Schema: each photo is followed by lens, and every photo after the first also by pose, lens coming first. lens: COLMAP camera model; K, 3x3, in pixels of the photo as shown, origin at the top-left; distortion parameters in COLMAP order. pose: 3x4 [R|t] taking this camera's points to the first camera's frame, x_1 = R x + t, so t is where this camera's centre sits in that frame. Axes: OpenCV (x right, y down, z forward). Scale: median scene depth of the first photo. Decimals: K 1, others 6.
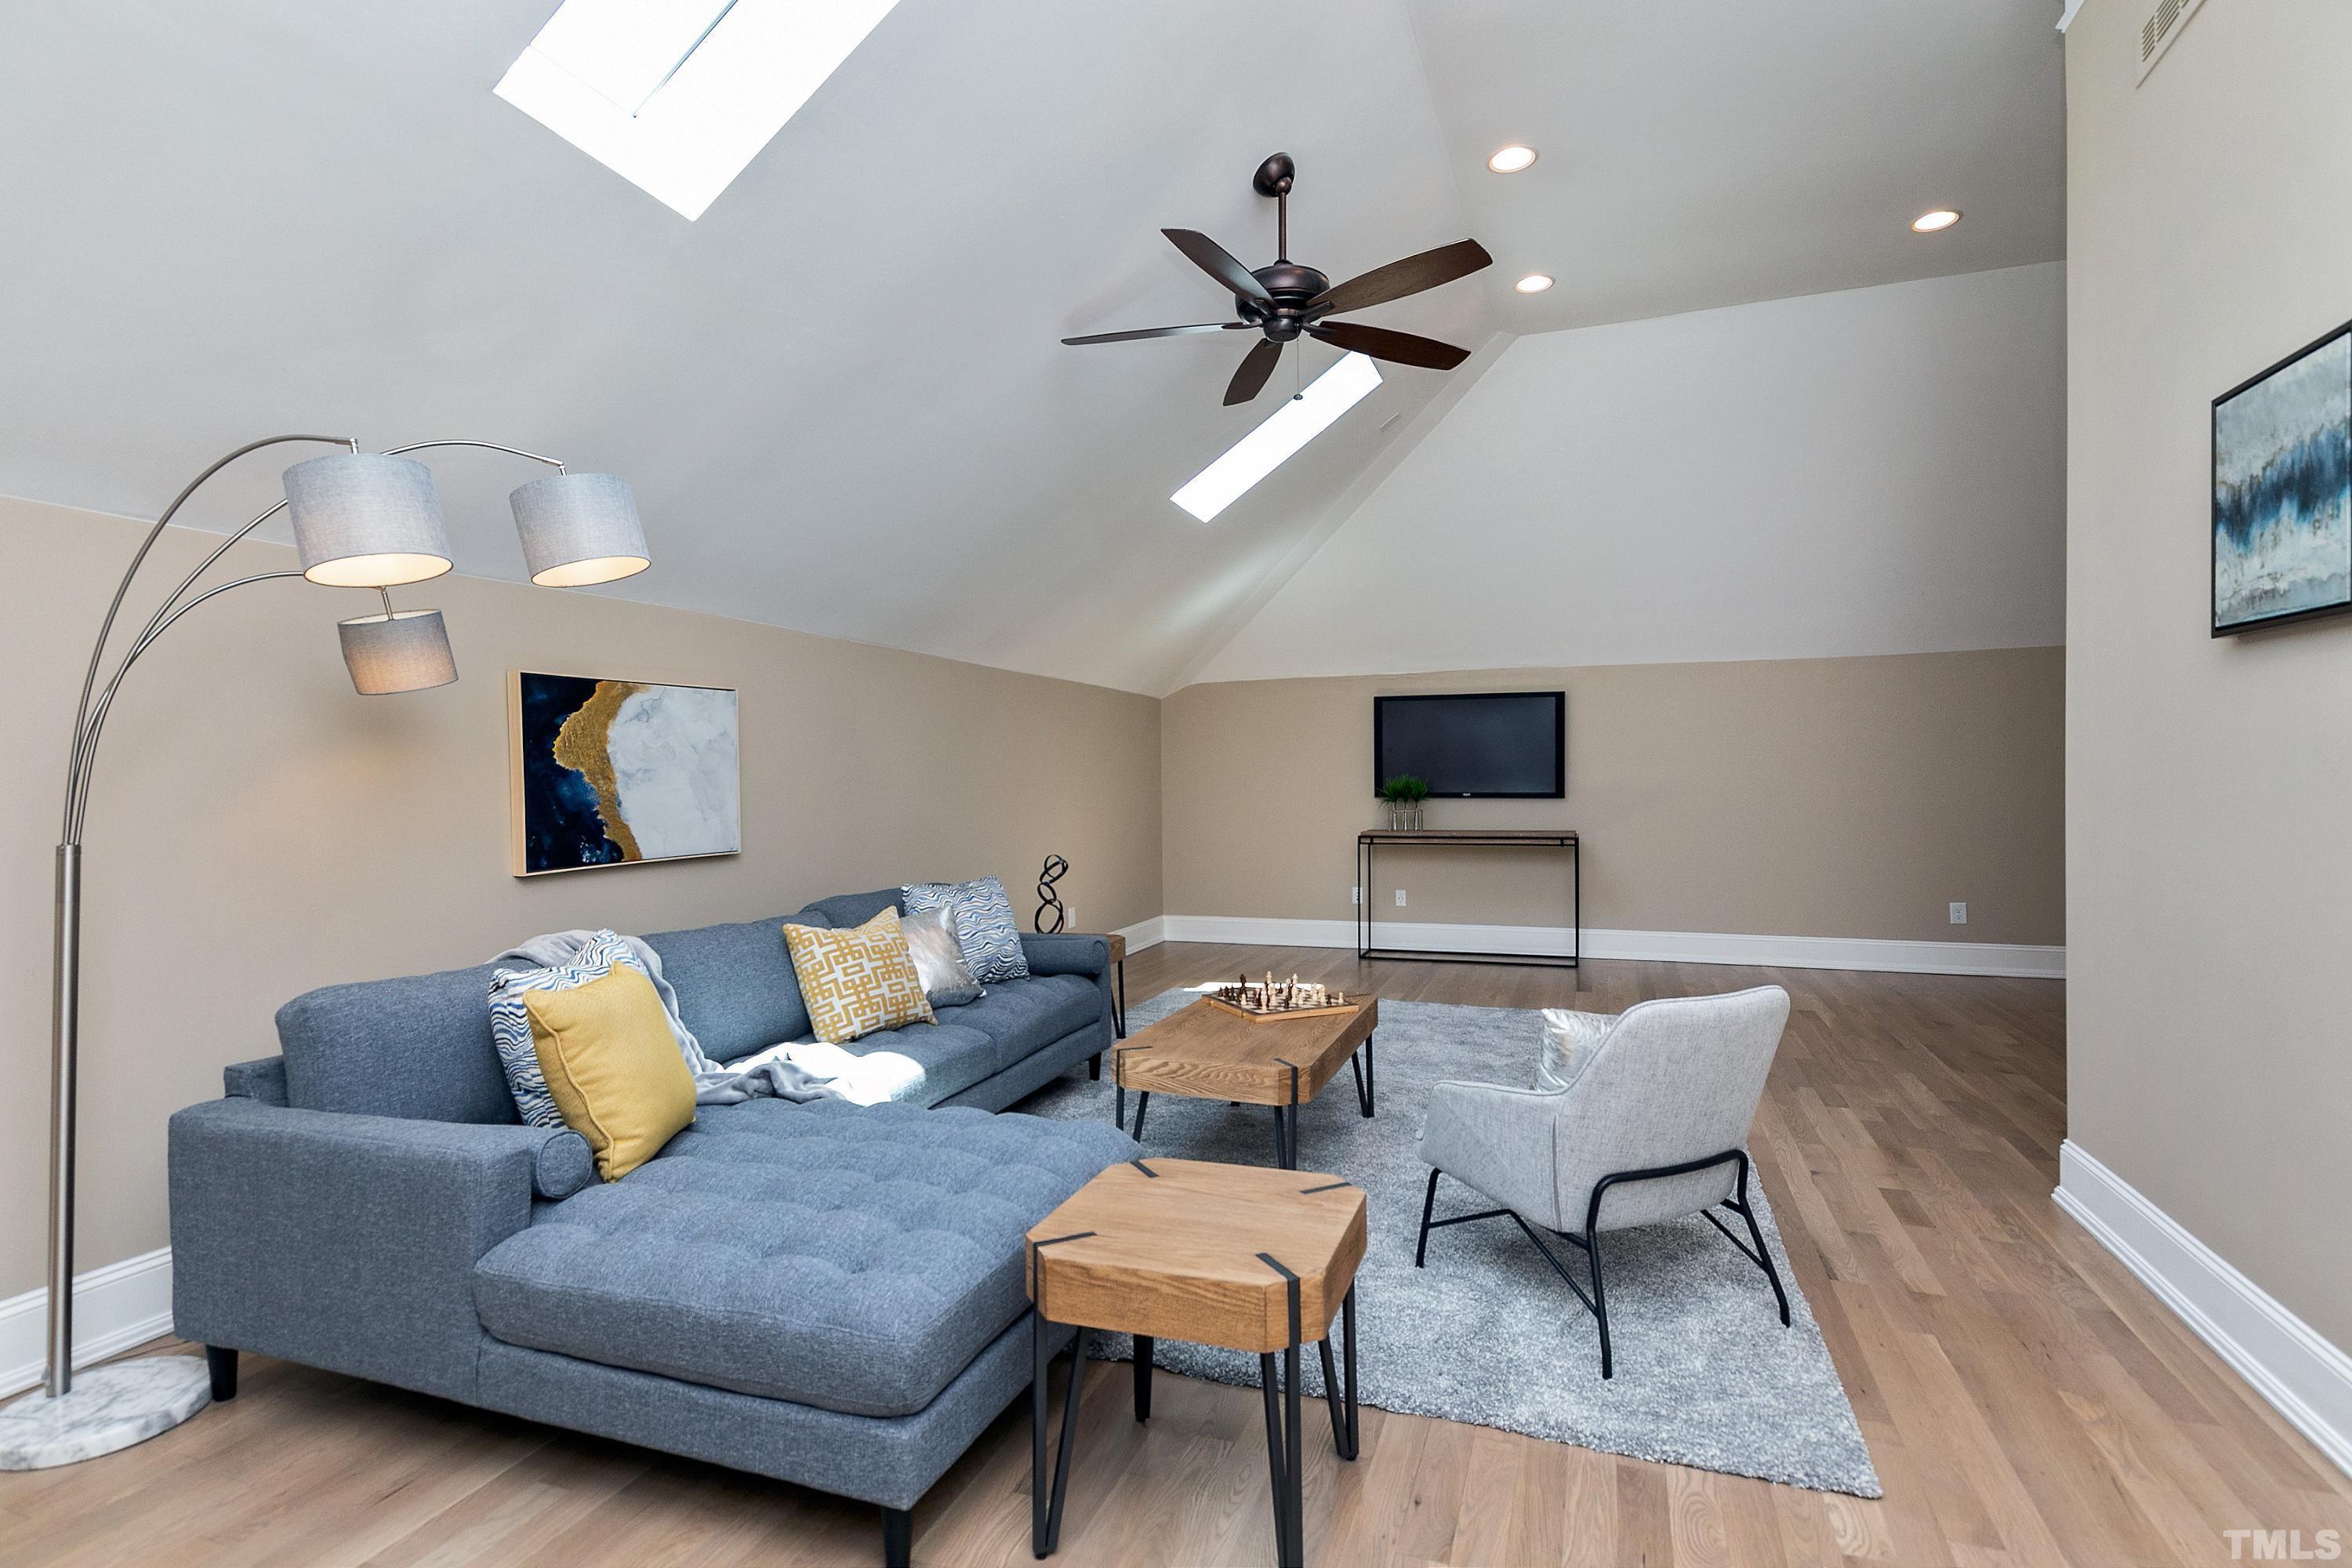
lens RADIAL K [[1173.9, 0, 1170.2], [0, 1173.9, 775.0], [0, 0, 1]] dist [0.000639, 0.000773]
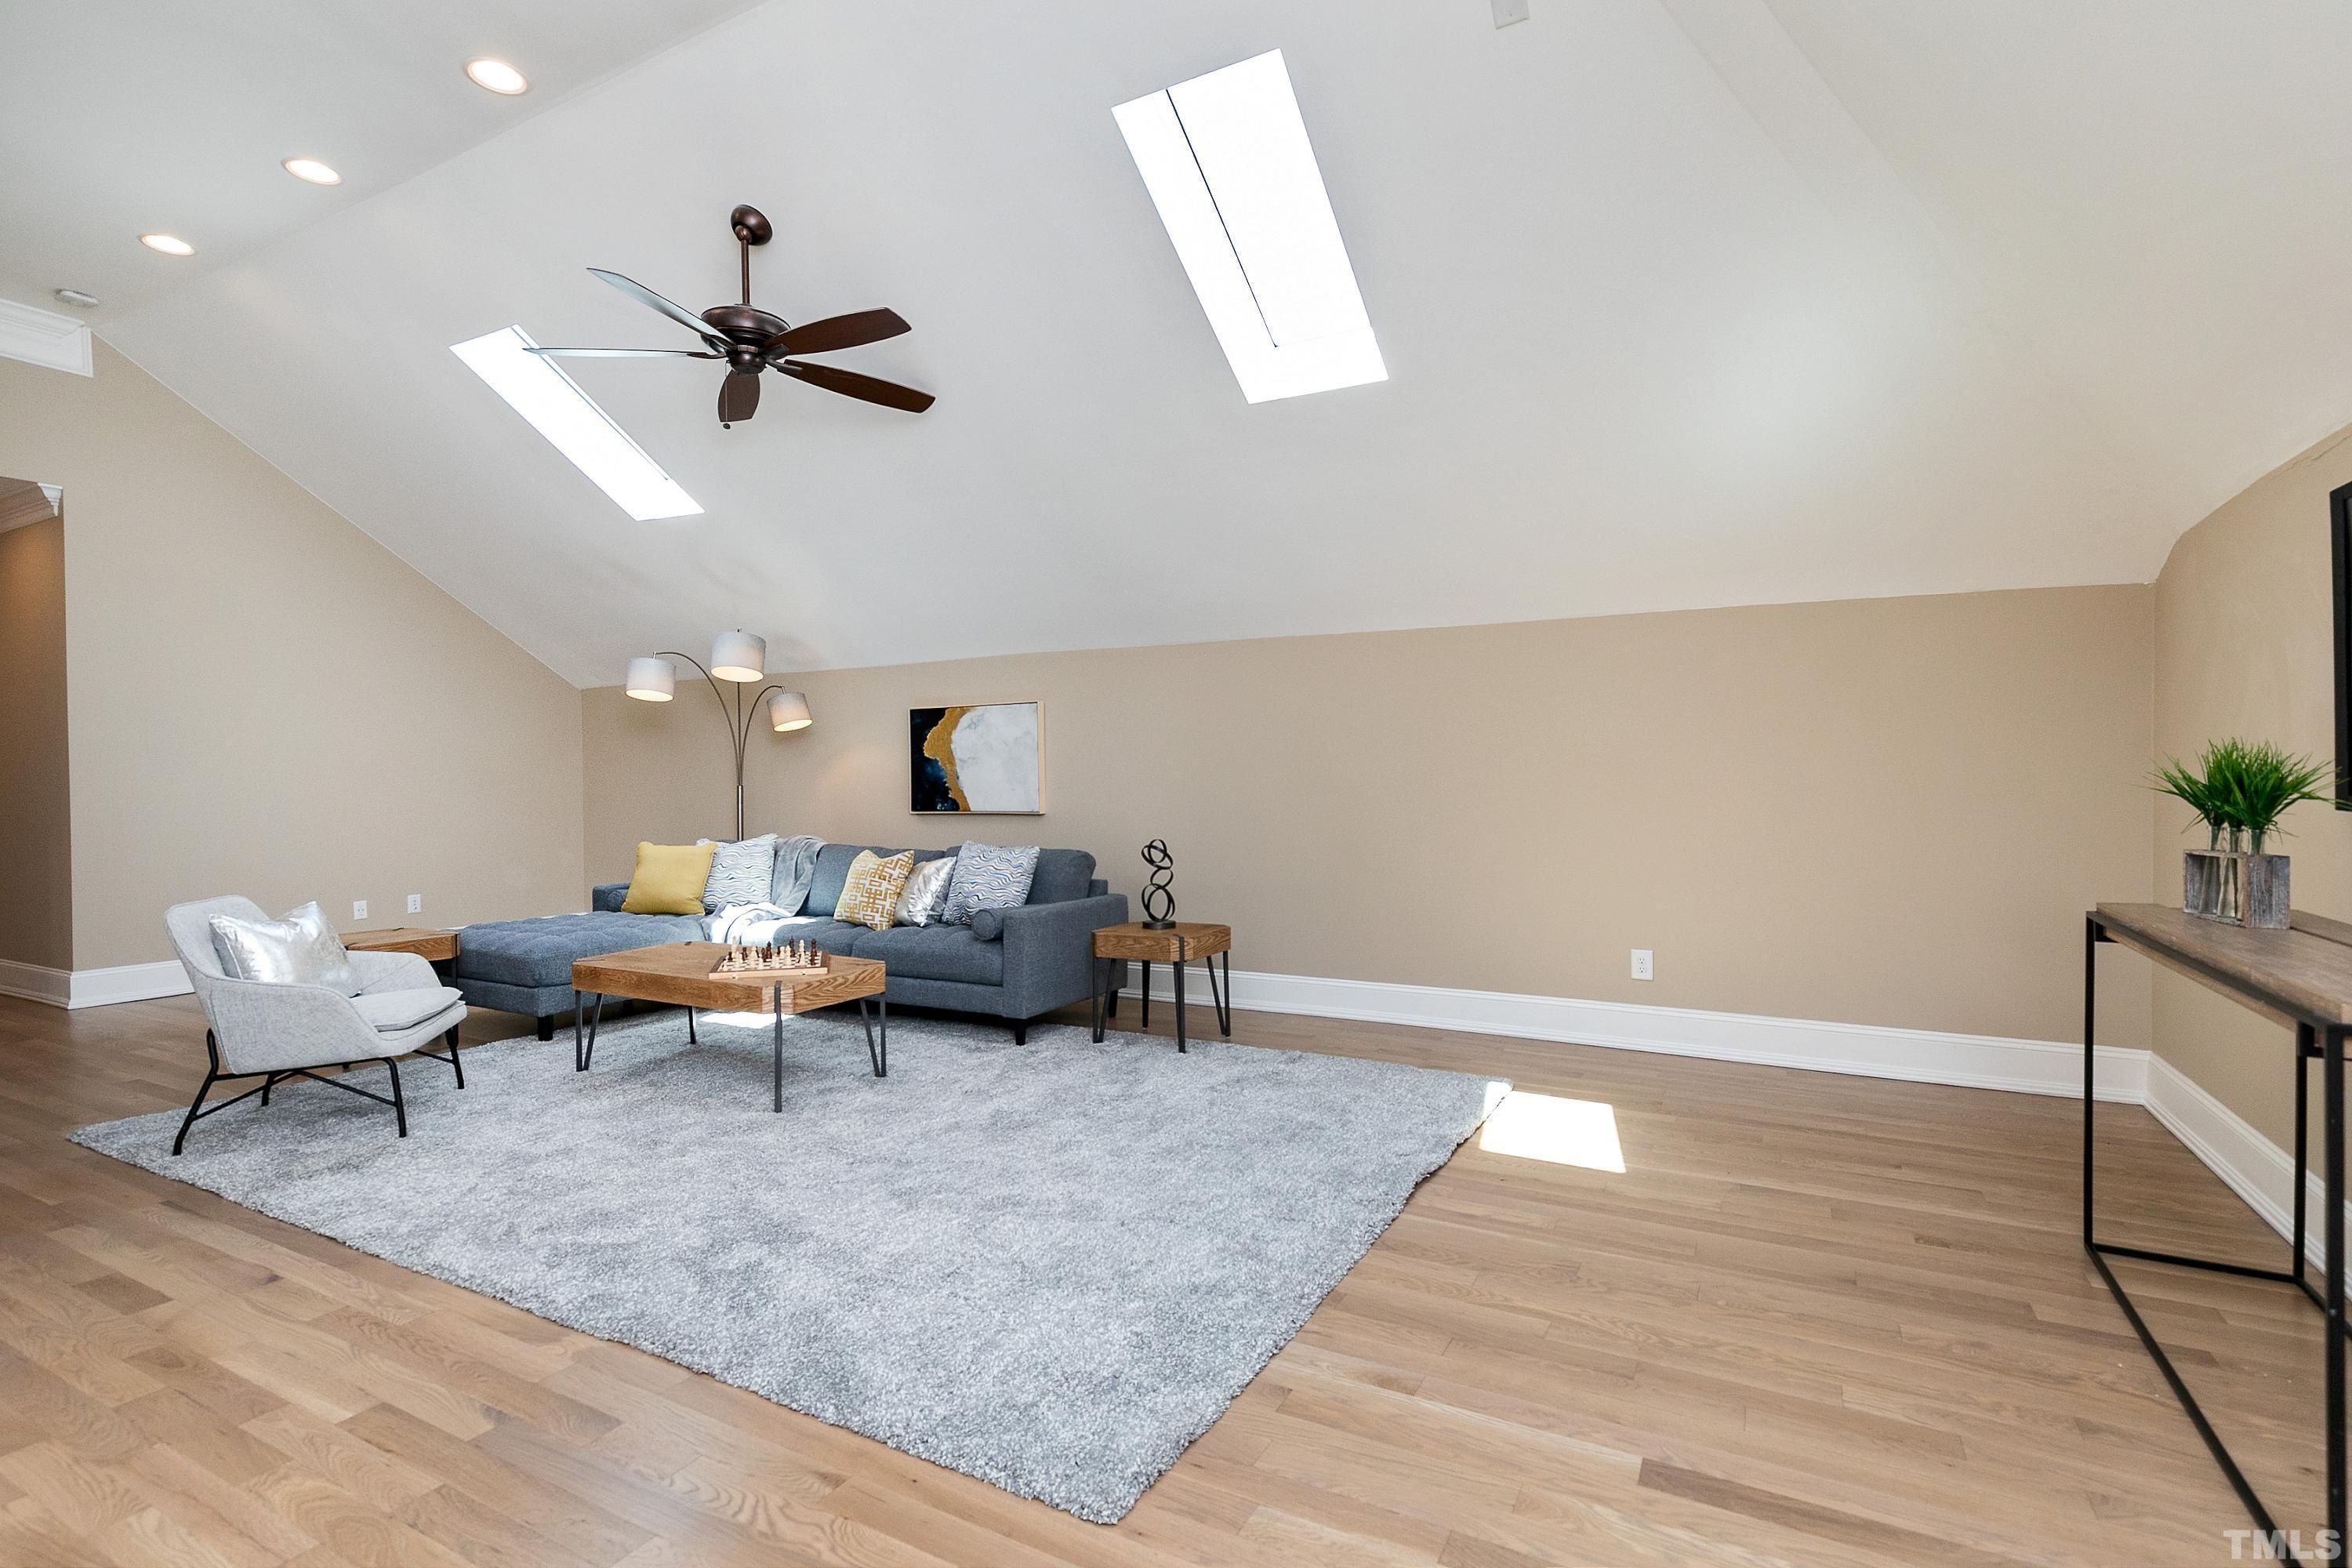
lens RADIAL K [[1075.3, 0, 1168.6], [0, 1075.3, 792.6], [0, 0, 1]] dist [0.012507, -0.001931]
pose [[-0.145993, 0.014208, -0.989184, 1.065998], [0.003251, 0.999898, 0.013882, 0.025717], [0.989280, -0.001189, -0.146024, 1.550565]]
